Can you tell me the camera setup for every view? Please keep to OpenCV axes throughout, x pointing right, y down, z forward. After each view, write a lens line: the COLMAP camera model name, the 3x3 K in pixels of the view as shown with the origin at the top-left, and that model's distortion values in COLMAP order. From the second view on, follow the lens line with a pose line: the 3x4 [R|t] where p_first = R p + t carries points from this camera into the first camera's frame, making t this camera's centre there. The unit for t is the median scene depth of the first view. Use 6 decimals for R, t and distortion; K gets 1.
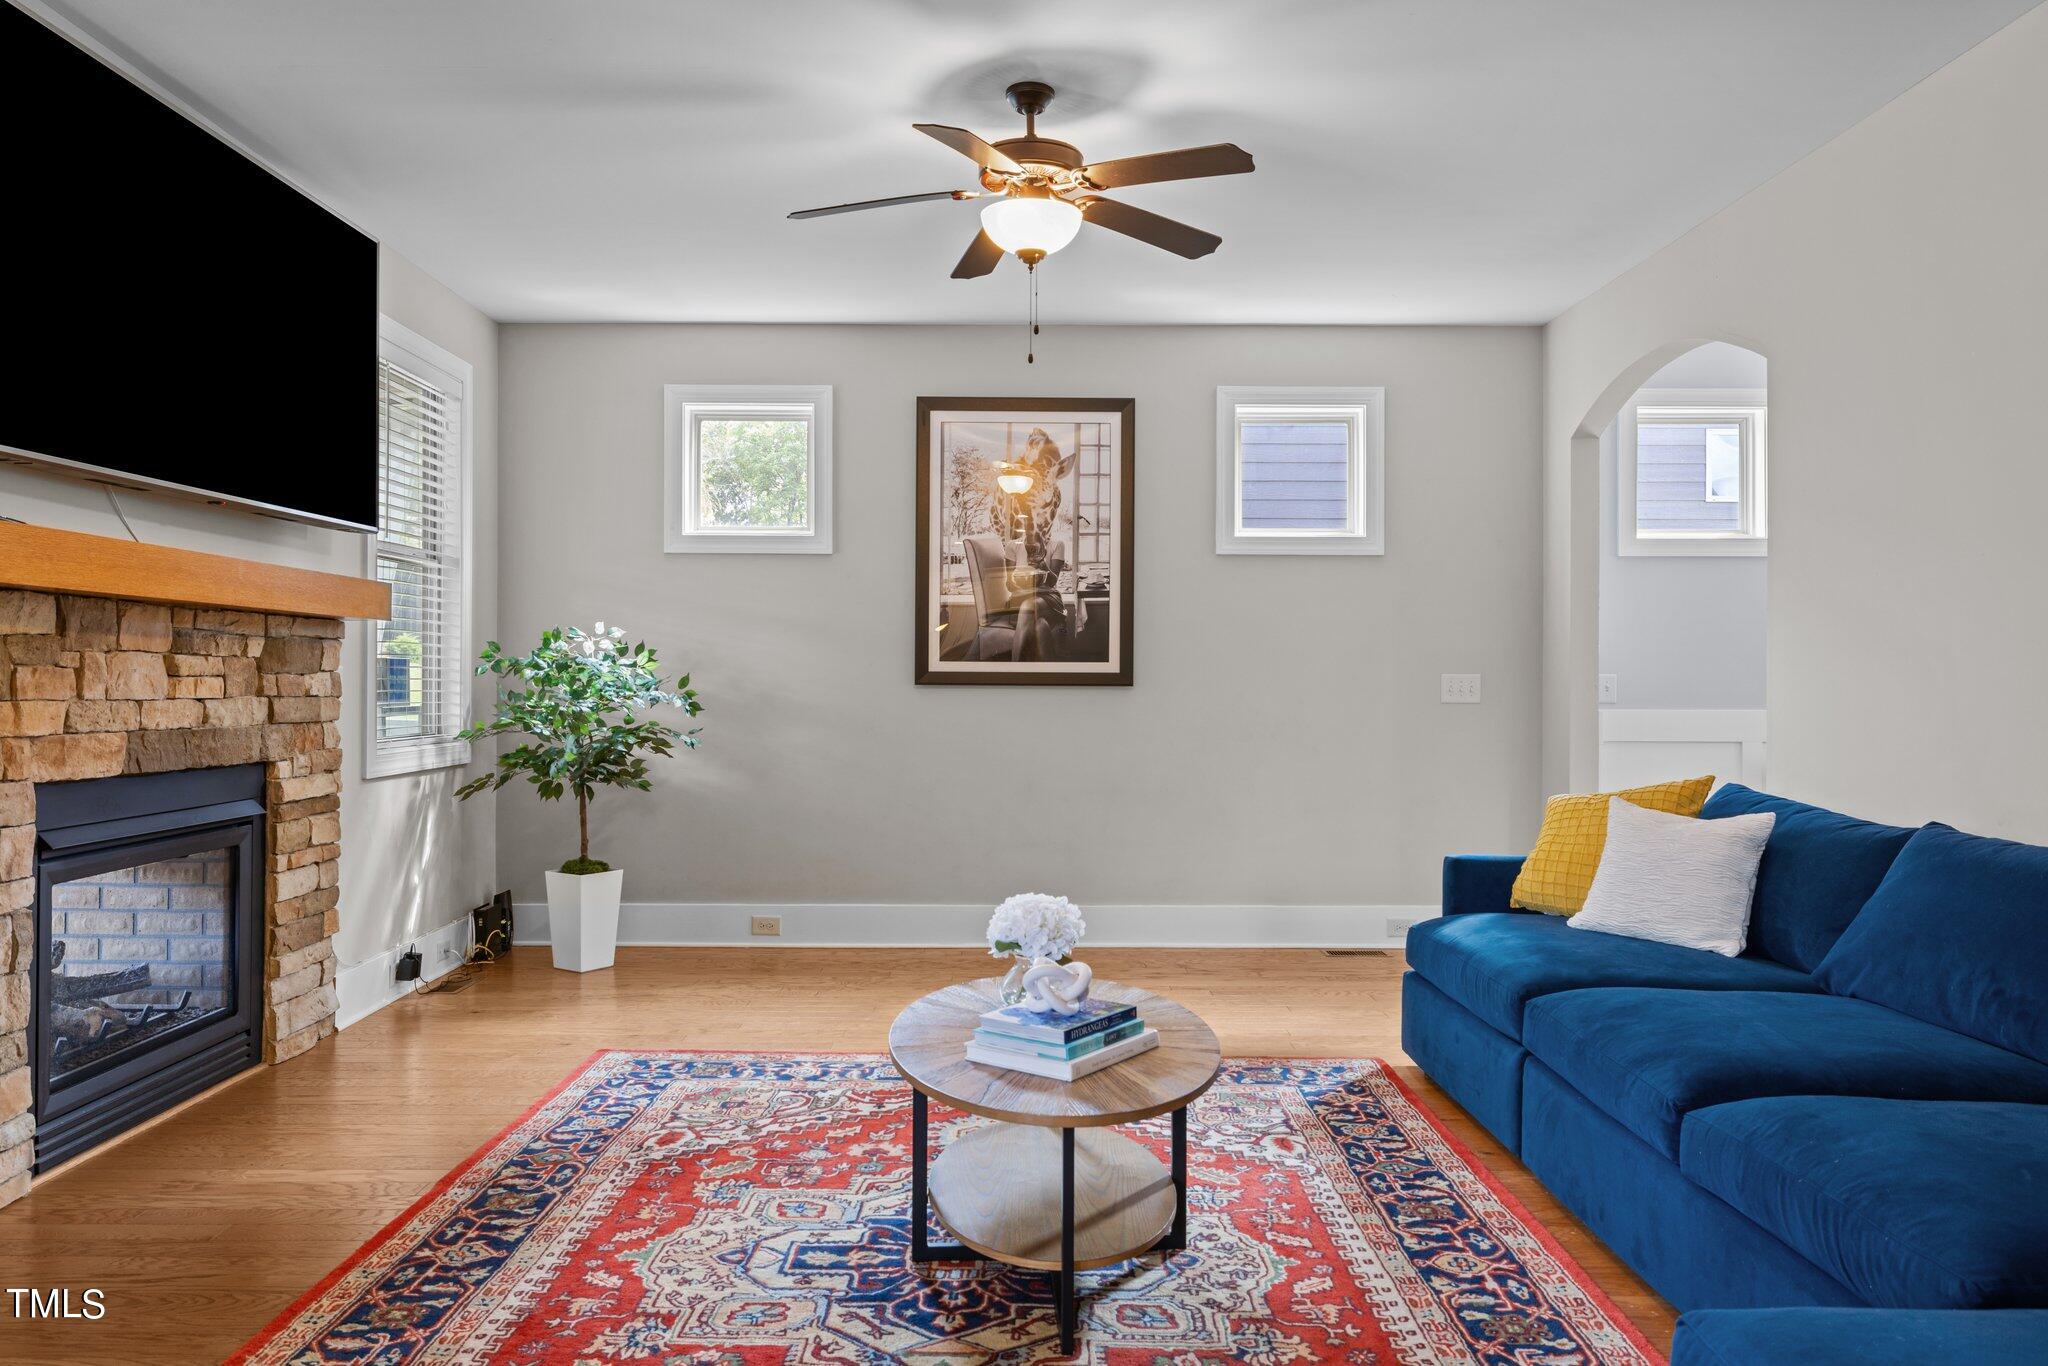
lens RADIAL K [[1382.1, 0, 1013.3], [0, 1382.1, 684.1], [0, 0, 1]] dist [-0.010036, 0.002440]
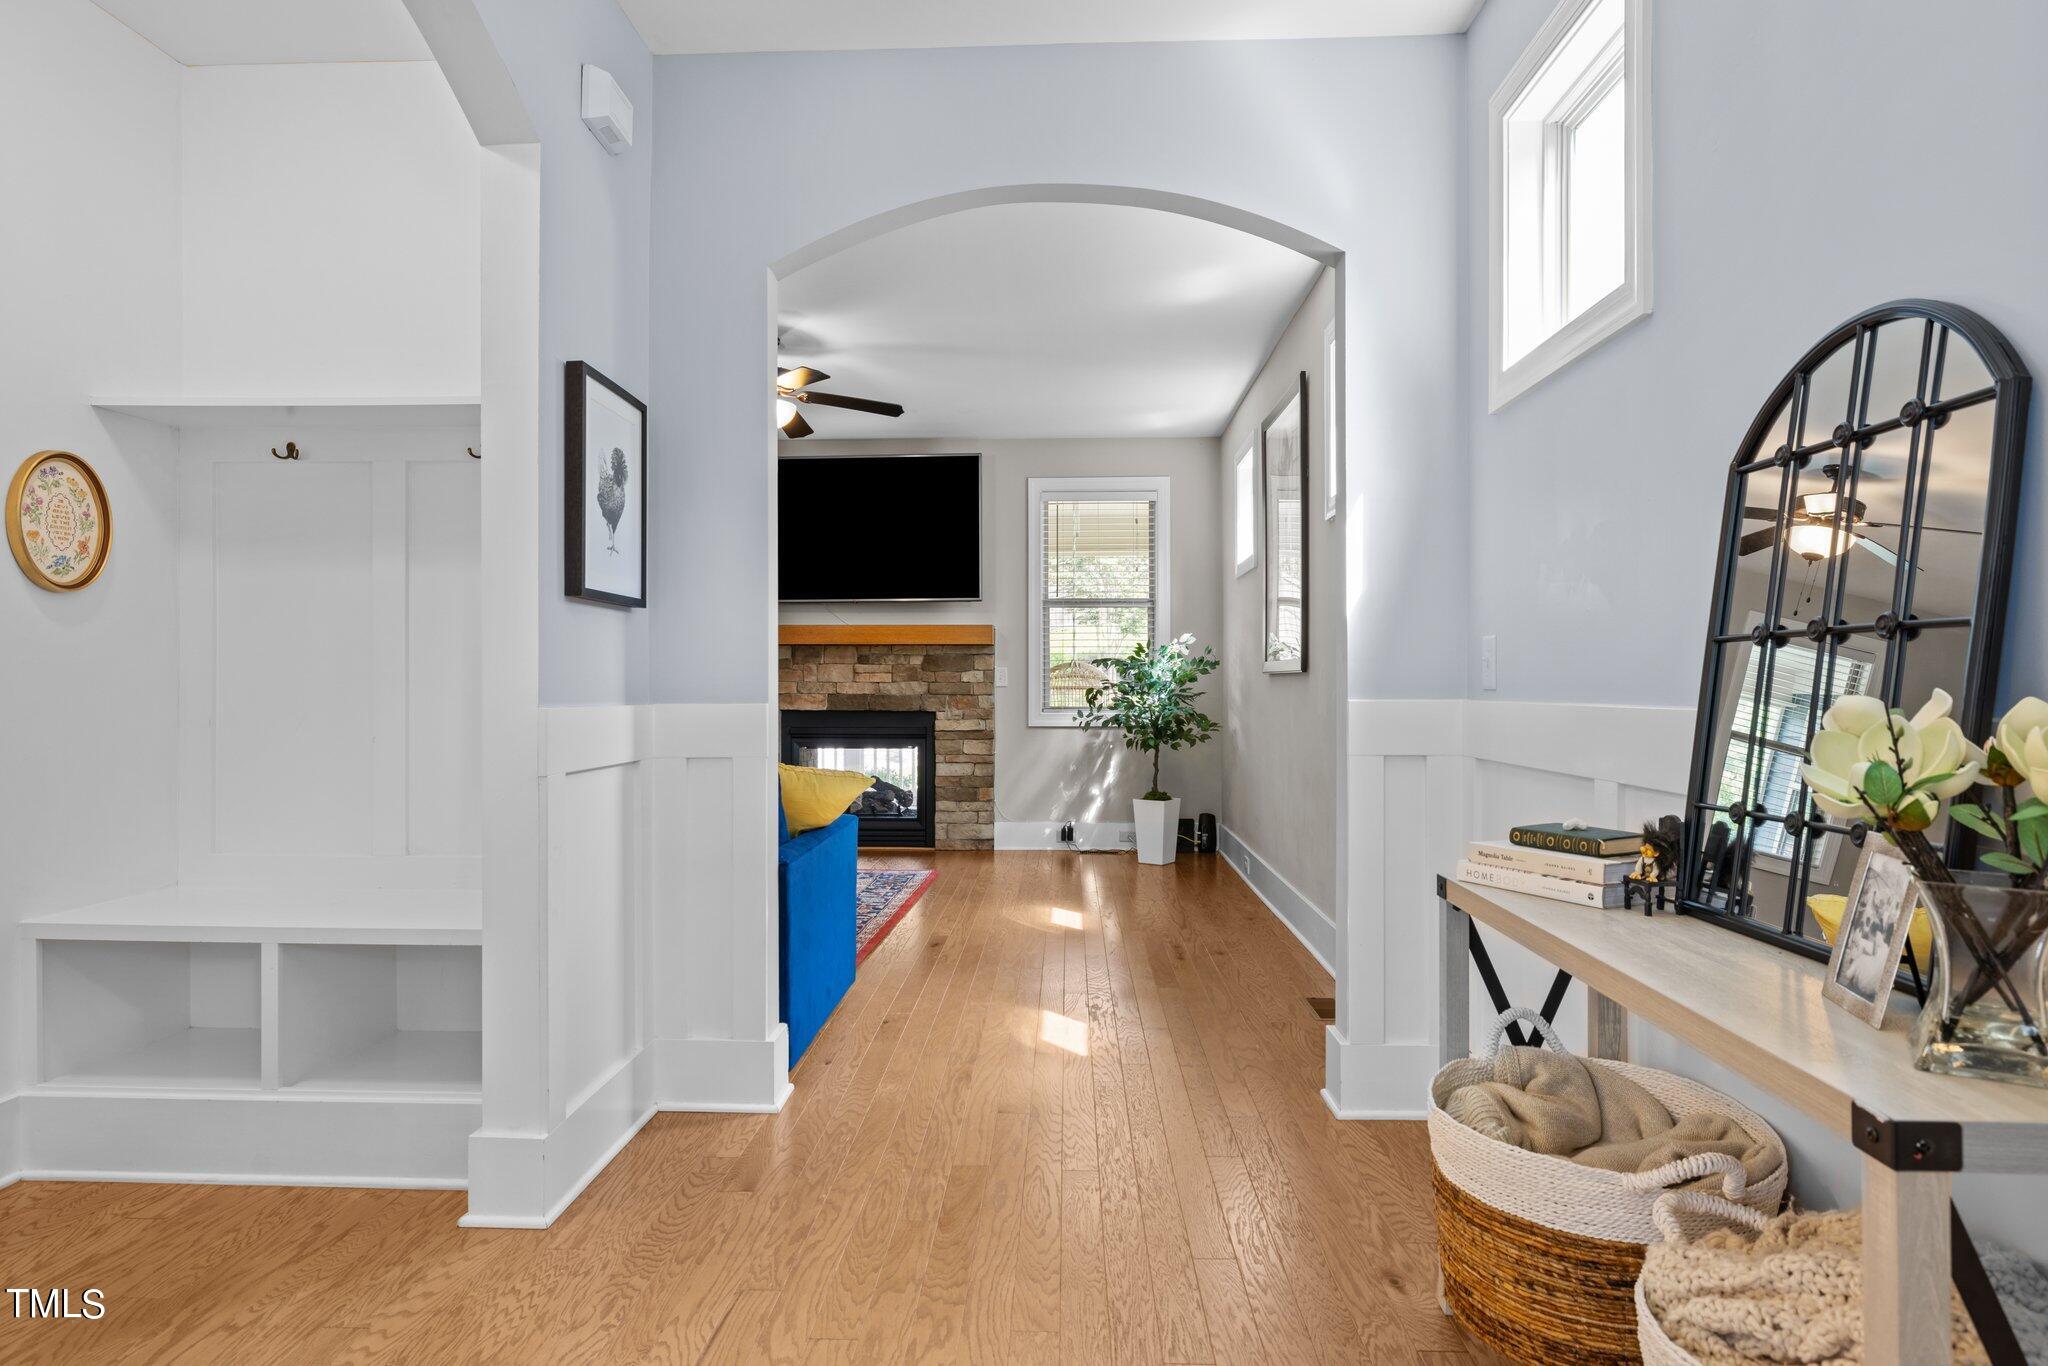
lens RADIAL K [[1173.9, 0, 1002.9], [0, 1173.9, 682.7], [0, 0, 1]] dist [0.001750, 0.002860]
pose [[-0.055510, -0.003768, -0.998451, 1.391387], [-0.003885, 0.999986, -0.003557, 0.016911], [0.998451, 0.003682, -0.055524, 1.268188]]
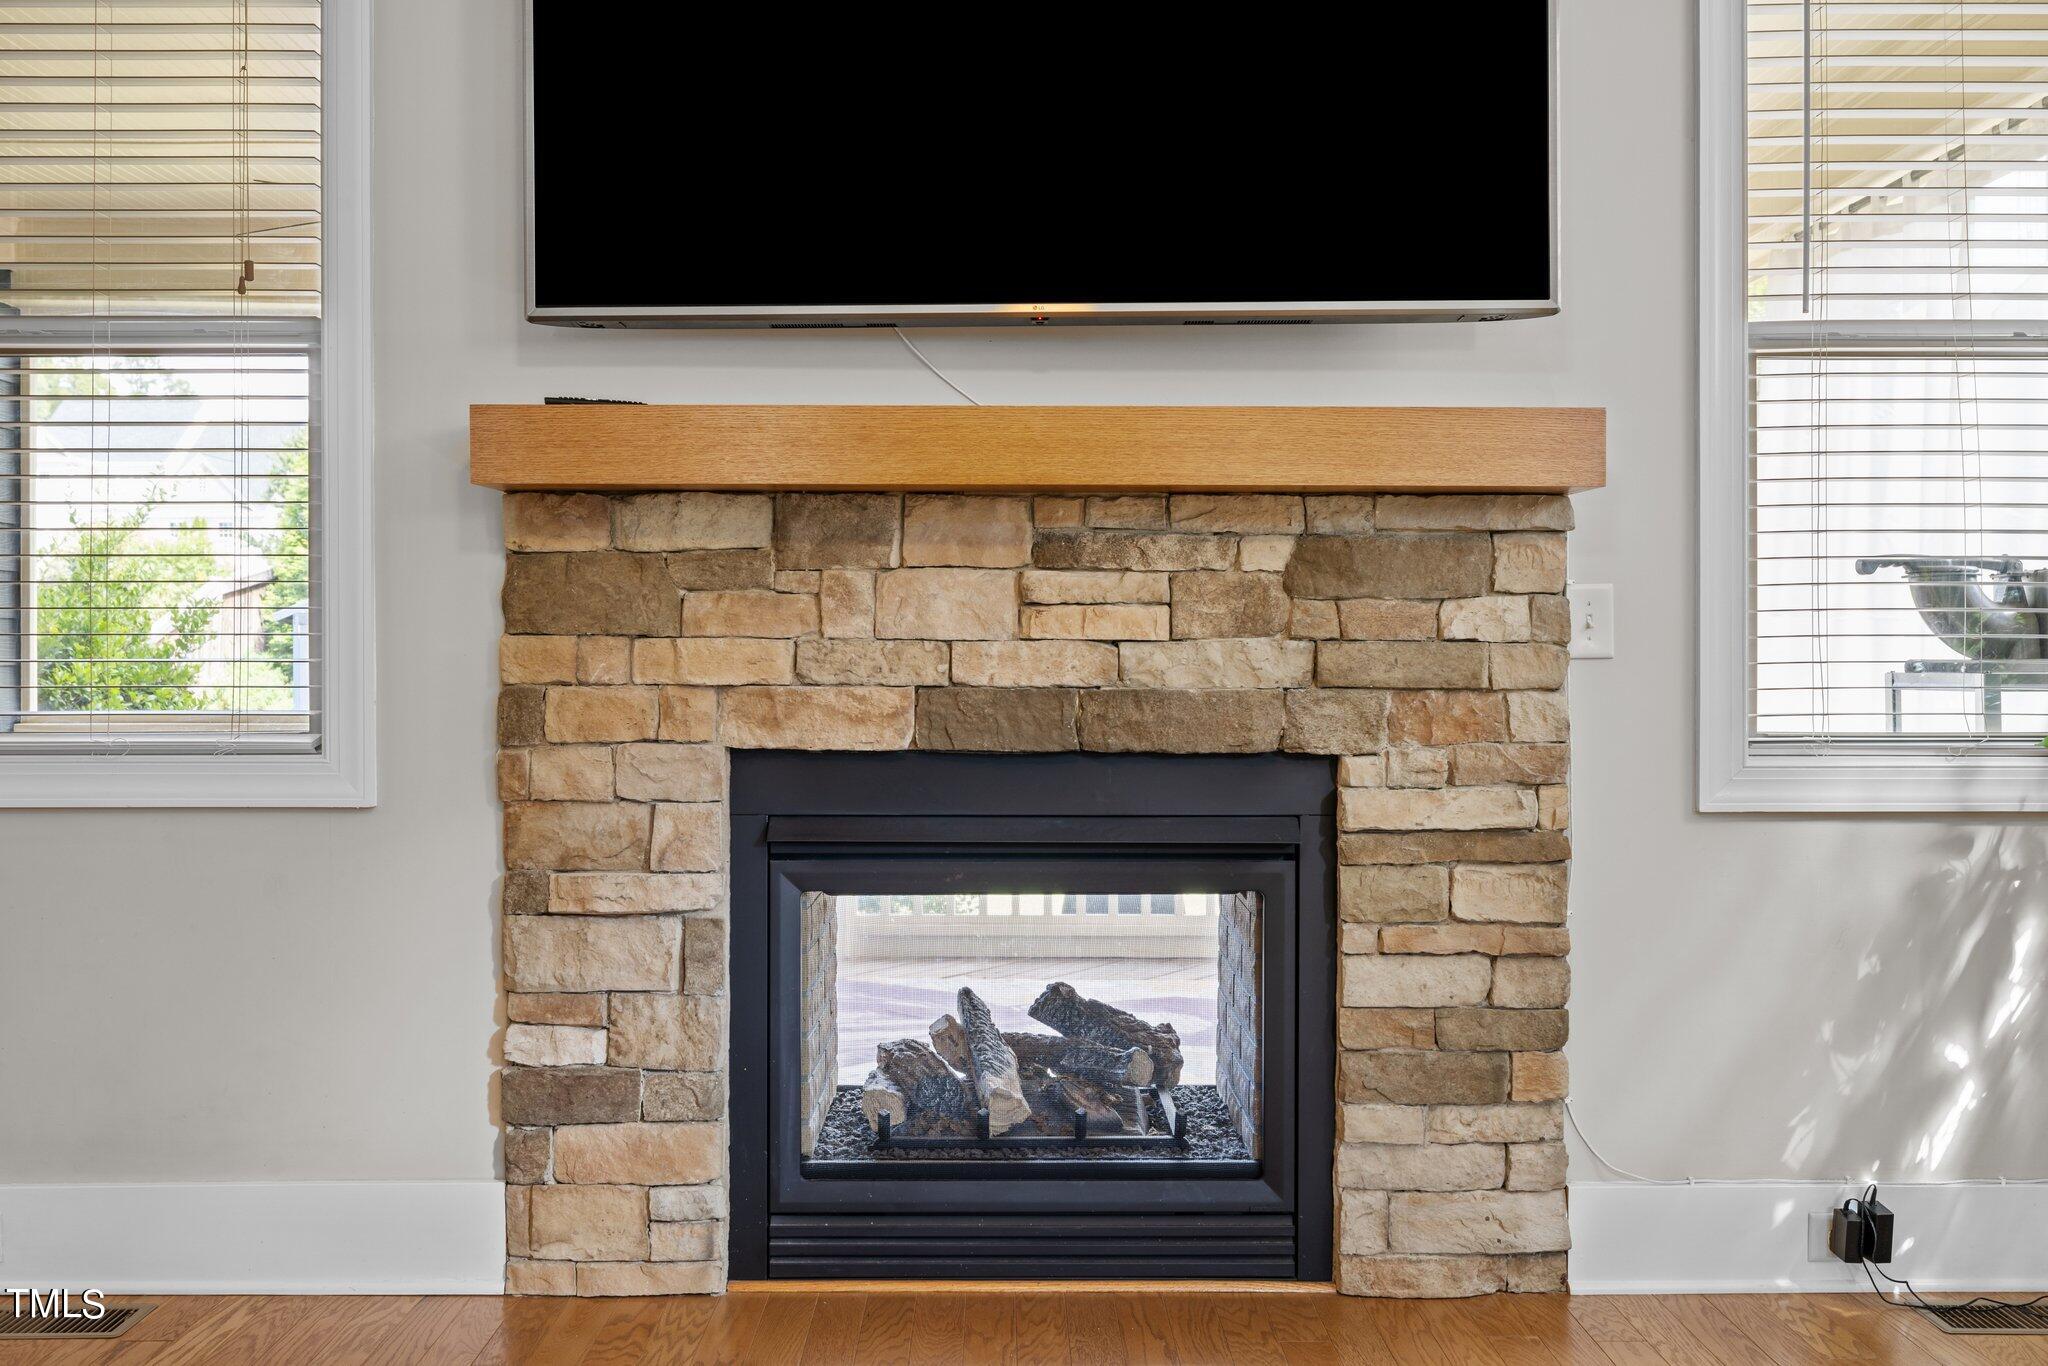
lens RADIAL K [[1783.9, 0, 1024.0], [0, 1783.9, 666.1], [0, 0, 1]] dist [0.001959, -0.009230]
pose [[0.000795, 0.008058, -0.999967, 0.200964], [-0.003228, 0.999962, 0.008055, 0.014833], [0.999994, 0.003221, 0.000821, 0.911102]]
